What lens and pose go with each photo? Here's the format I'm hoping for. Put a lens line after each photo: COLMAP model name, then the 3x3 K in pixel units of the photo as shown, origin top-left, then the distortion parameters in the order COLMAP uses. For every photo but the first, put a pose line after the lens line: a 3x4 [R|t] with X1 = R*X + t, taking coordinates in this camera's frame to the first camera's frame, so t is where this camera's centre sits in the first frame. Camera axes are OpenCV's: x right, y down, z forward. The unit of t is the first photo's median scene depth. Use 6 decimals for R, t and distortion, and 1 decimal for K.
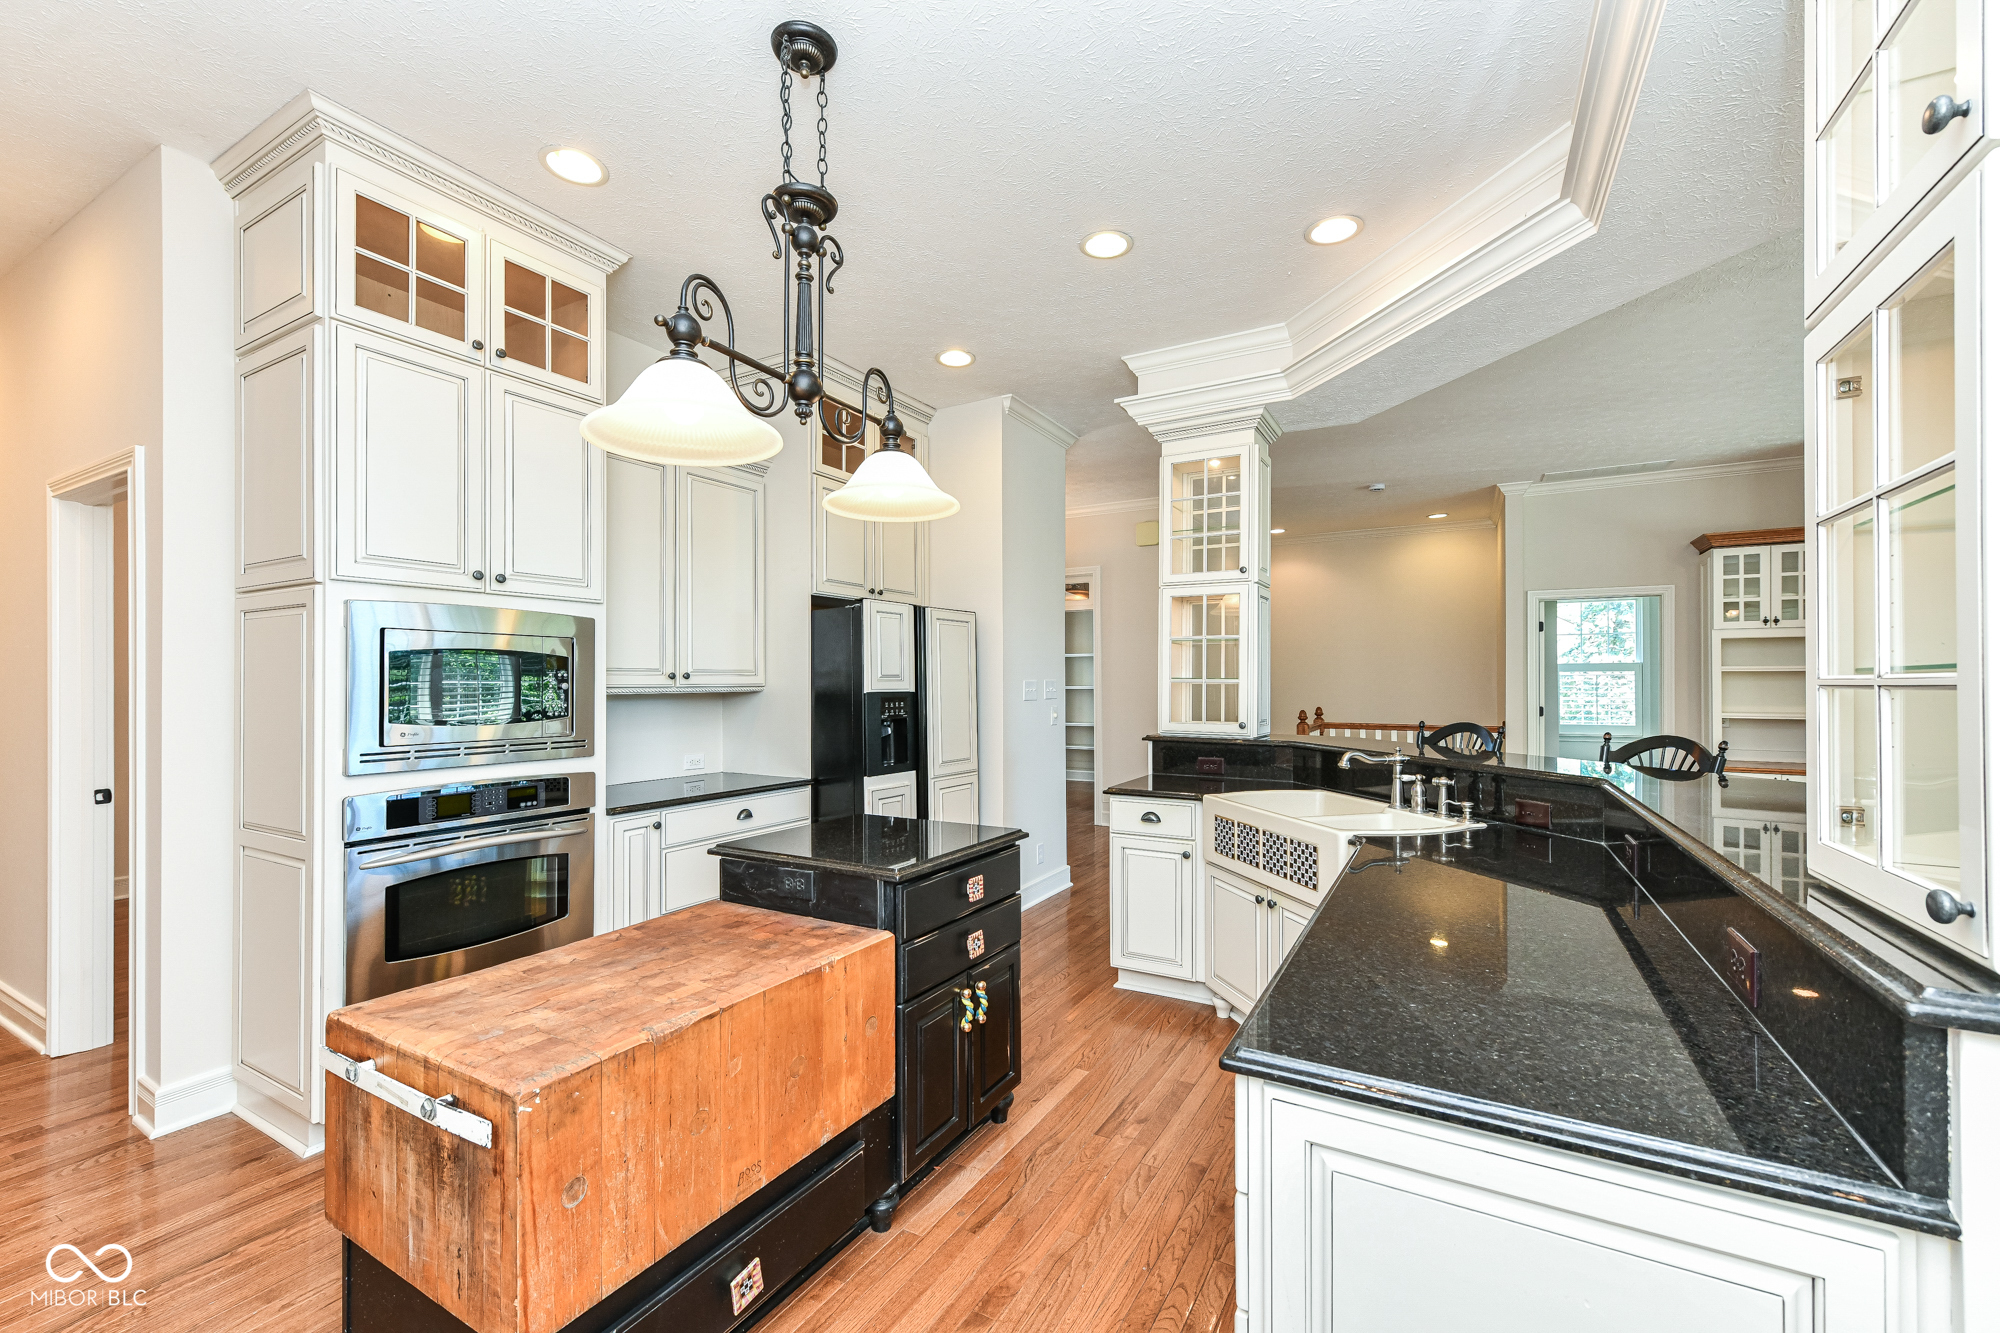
lens RADIAL K [[797.4, 0, 1001.8], [0, 797.4, 684.7], [0, 0, 1]] dist [0.005170, -0.000392]
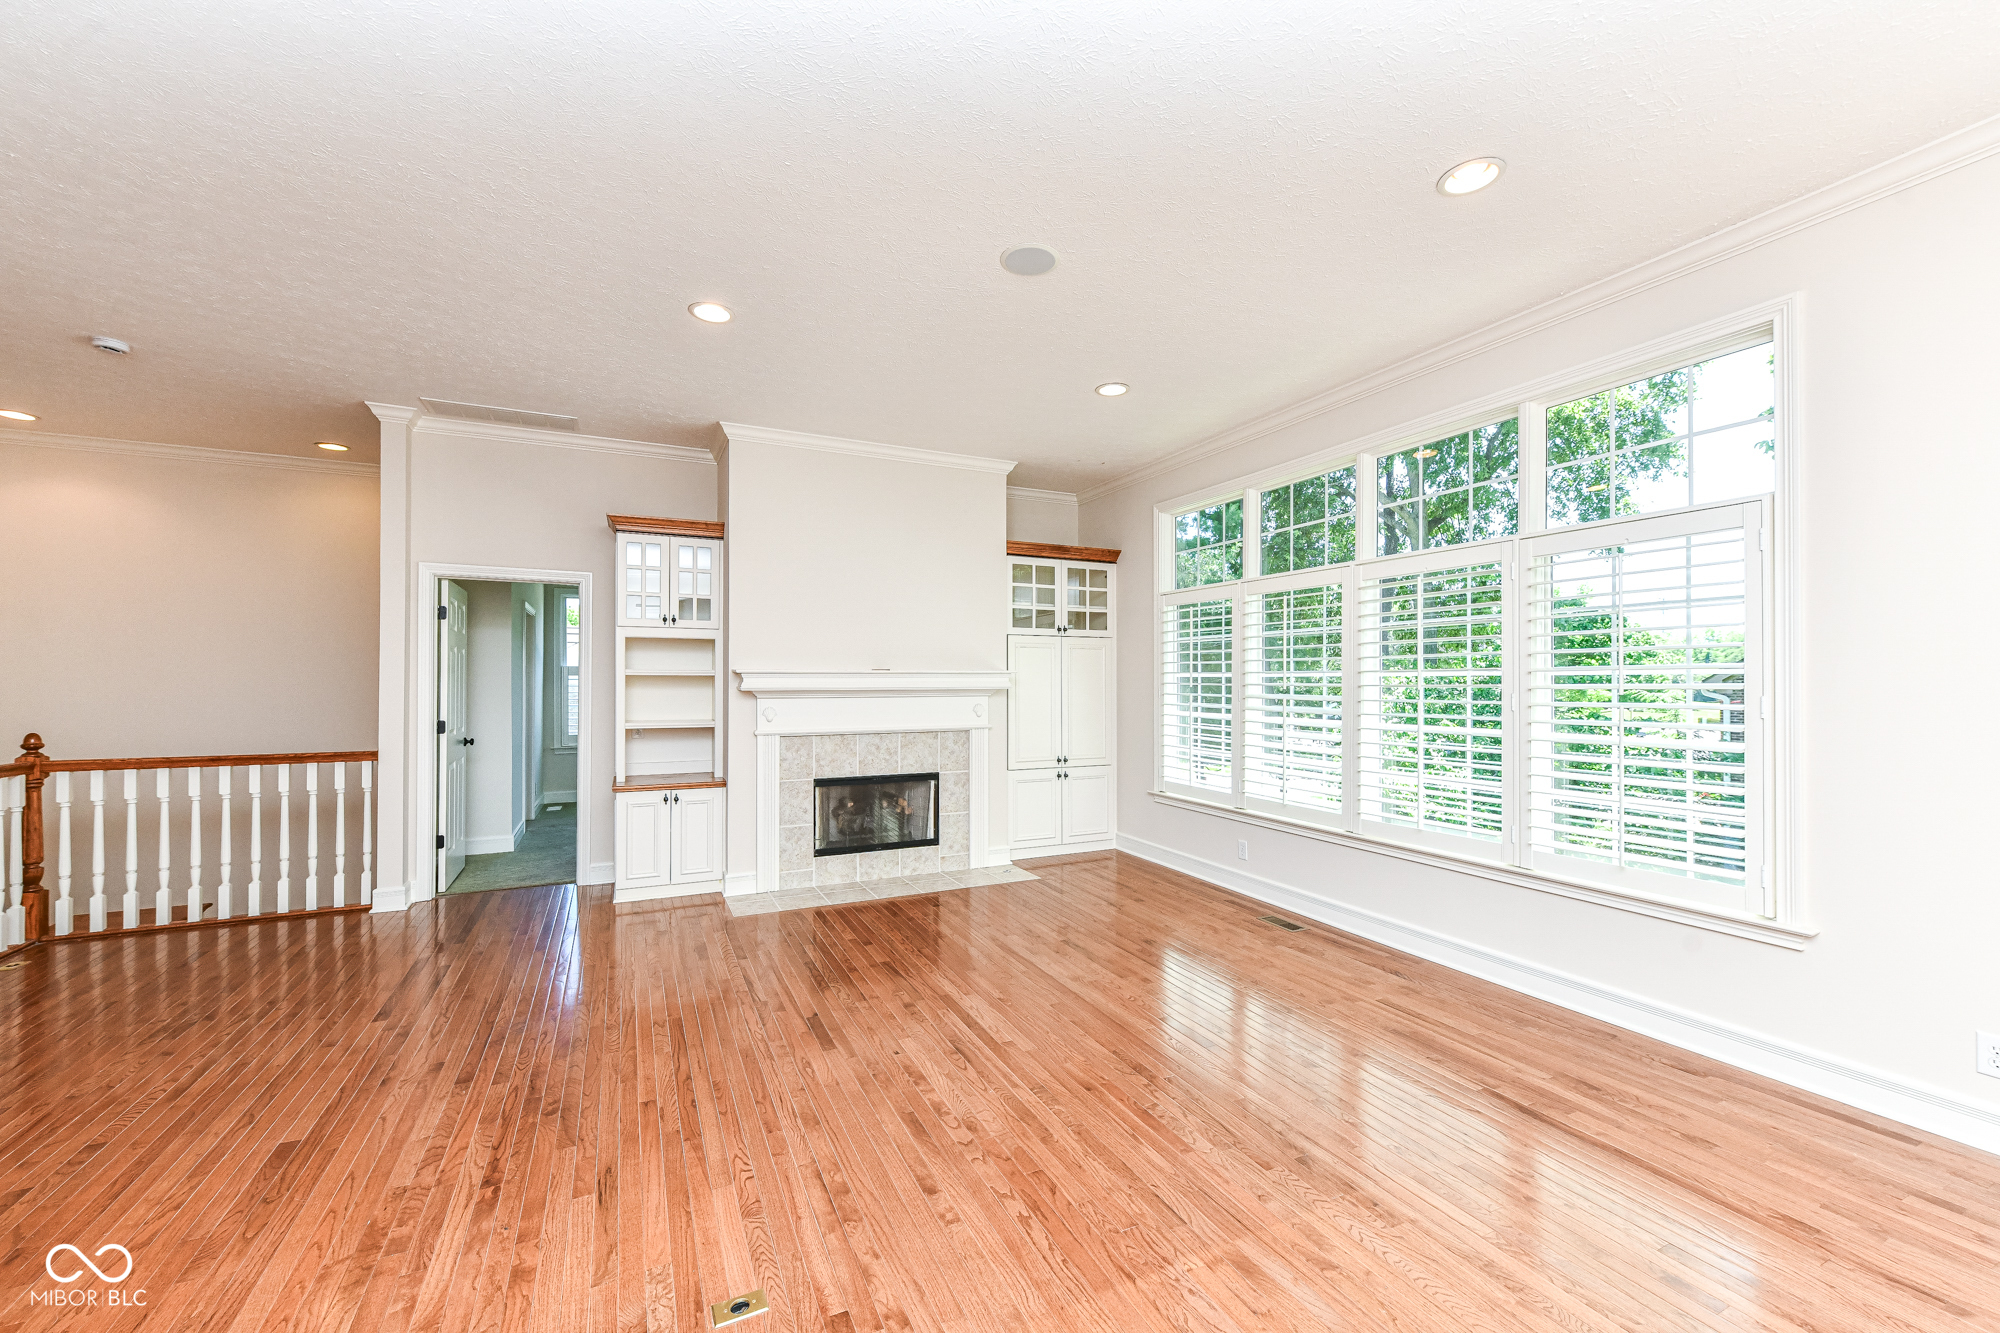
lens RADIAL K [[797.4, 0, 1007.5], [0, 797.4, 677.7], [0, 0, 1]] dist [0.005170, -0.000392]
pose [[0.558325, 0.008669, 0.829577, 0.629141], [0.005069, 0.999891, -0.013860, 0.000051], [-0.829607, 0.011943, 0.558221, 0.269177]]
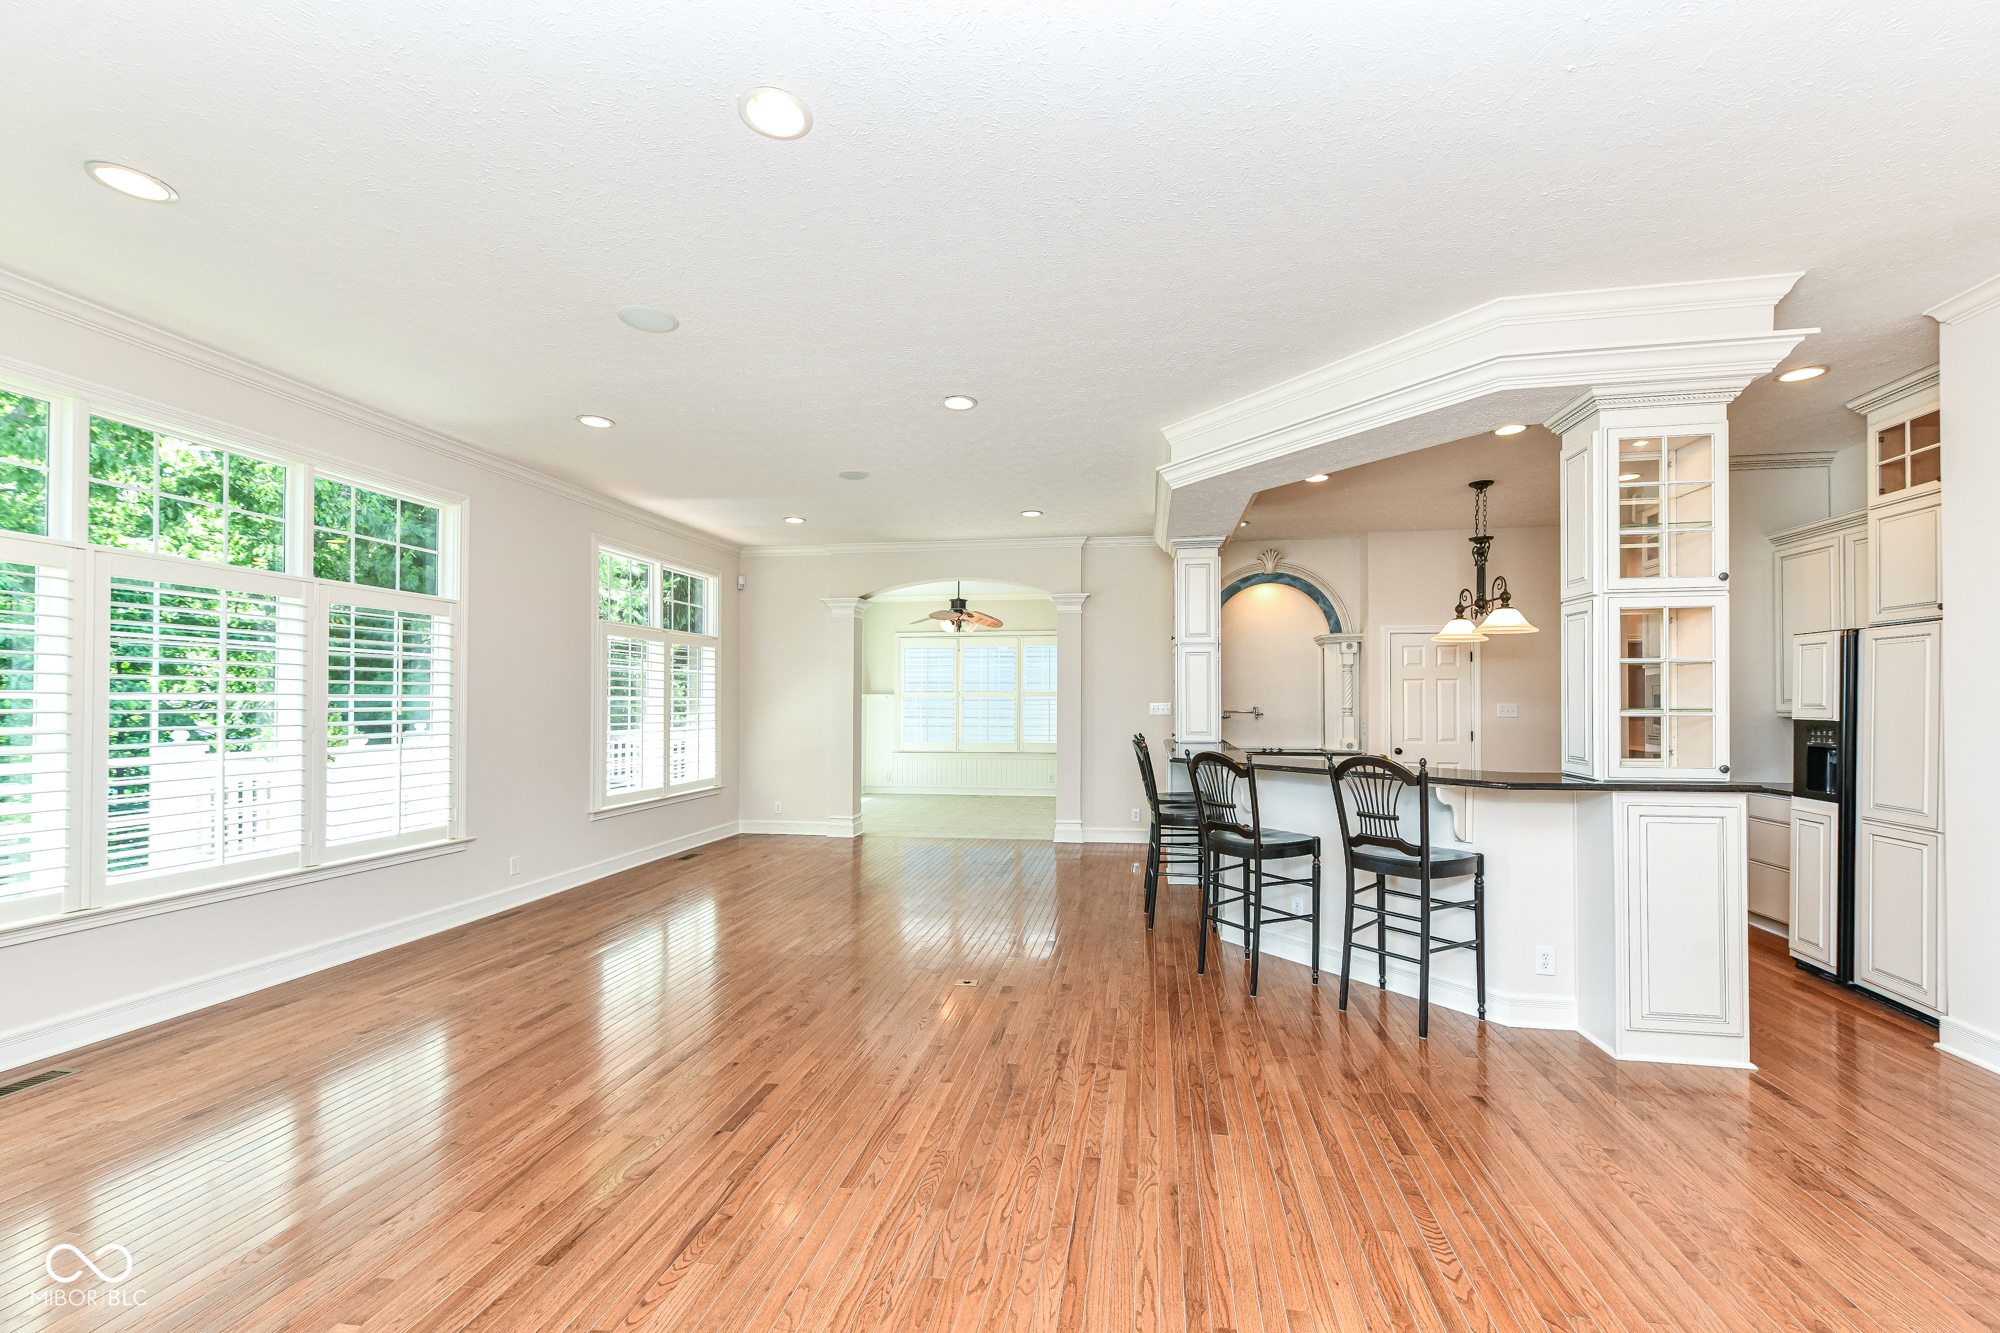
lens RADIAL K [[797.4, 0, 1016.2], [0, 797.4, 690.8], [0, 0, 1]] dist [0.005170, -0.000392]
pose [[-0.933608, -0.005759, -0.358251, 1.228776], [-0.002550, 0.999952, -0.009430, -0.016826], [0.358288, -0.007890, -0.933578, 1.624172]]
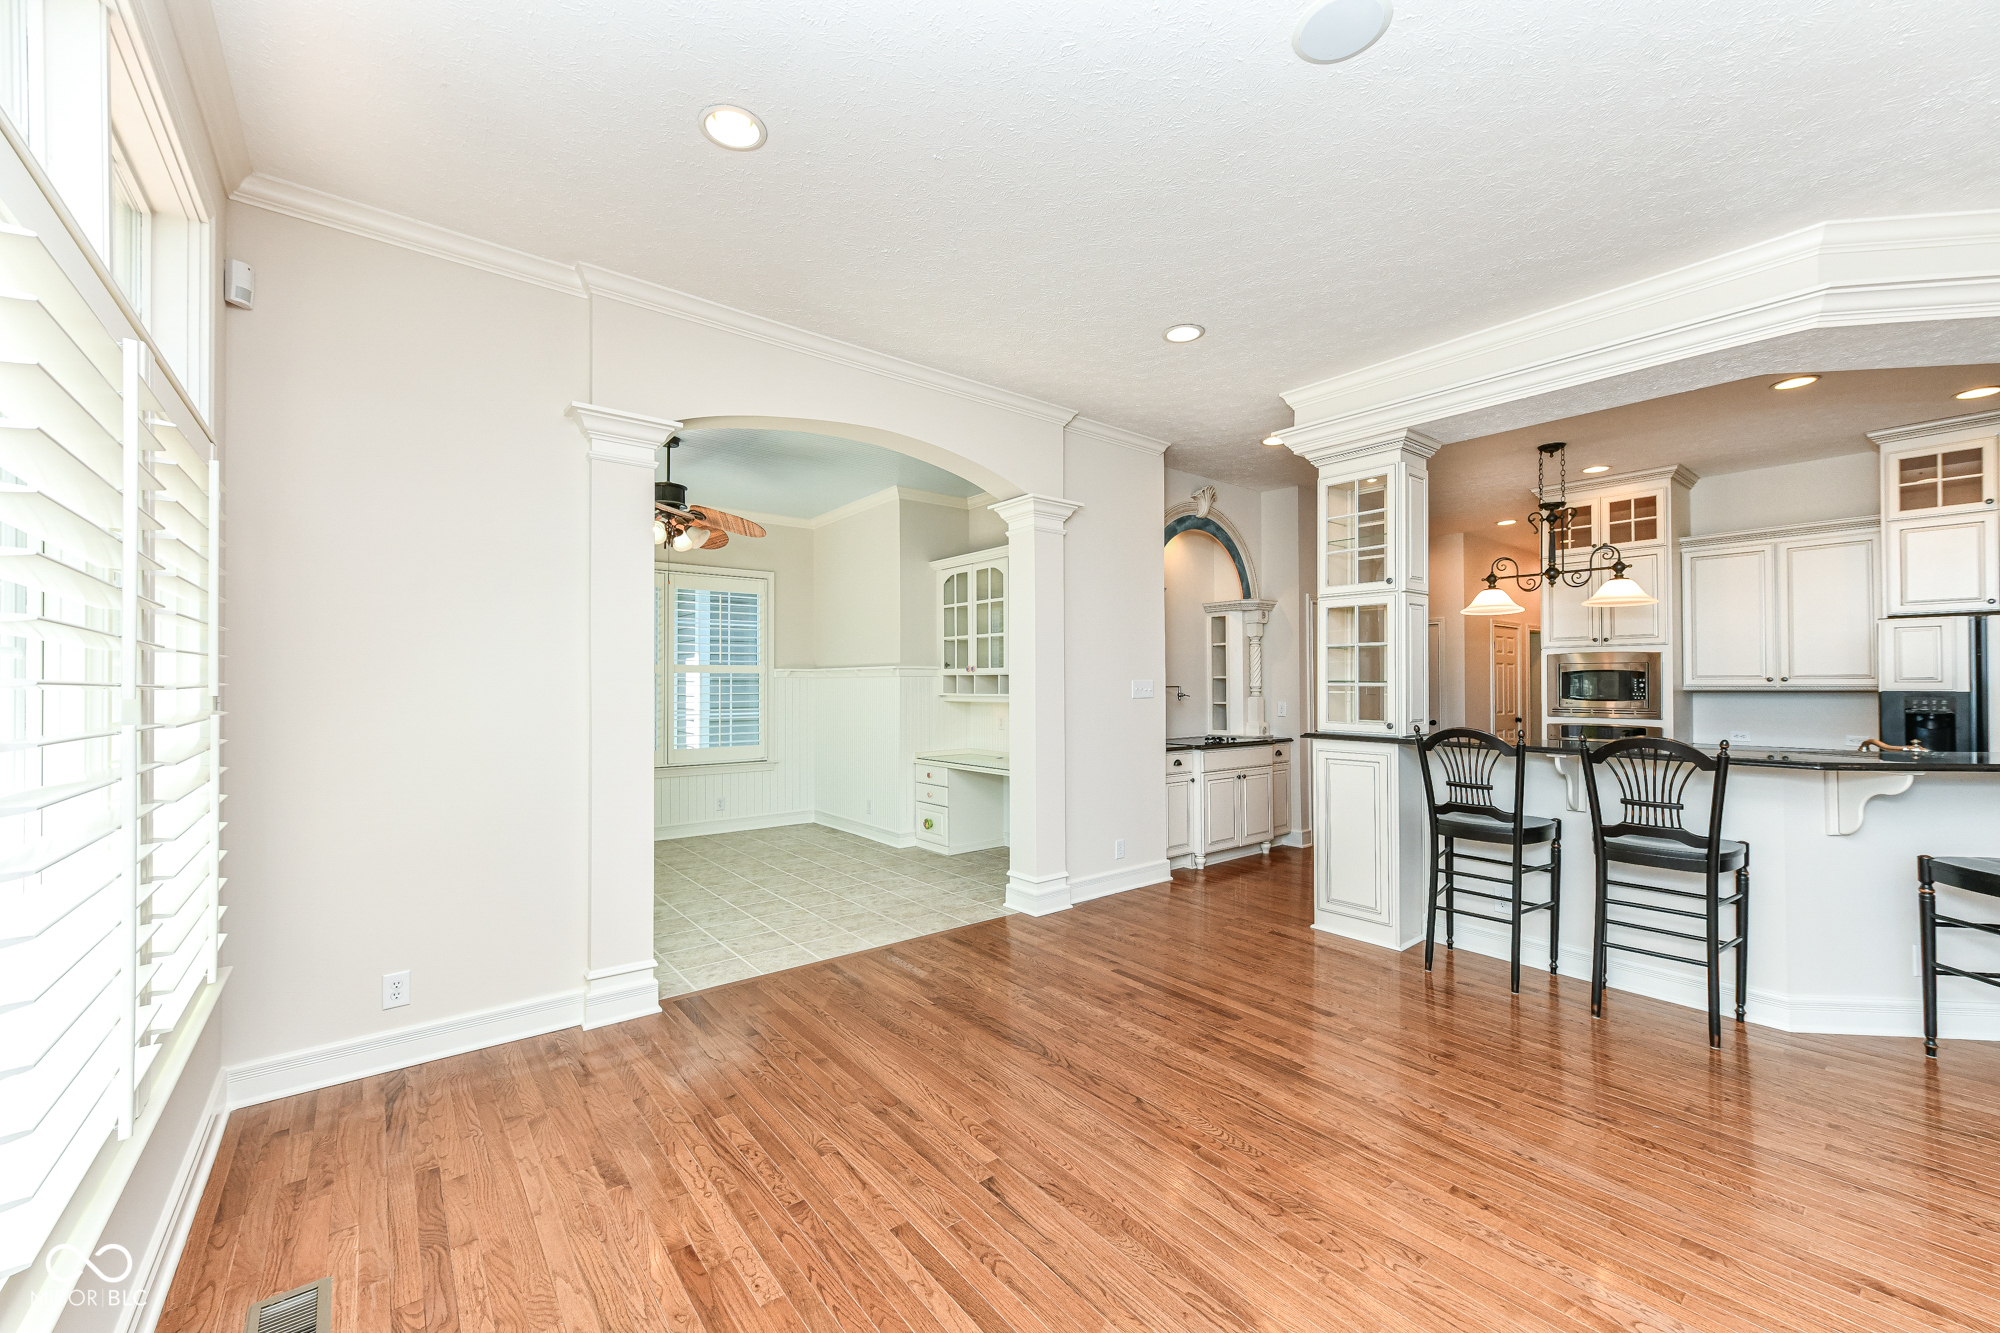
lens RADIAL K [[797.4, 0, 1024.6], [0, 797.4, 679.2], [0, 0, 1]] dist [0.005170, -0.000392]
pose [[-0.359363, -0.004151, -0.933189, 1.539997], [-0.003283, 0.999990, -0.003184, -0.001105], [0.933192, 0.001919, -0.359373, 0.167360]]
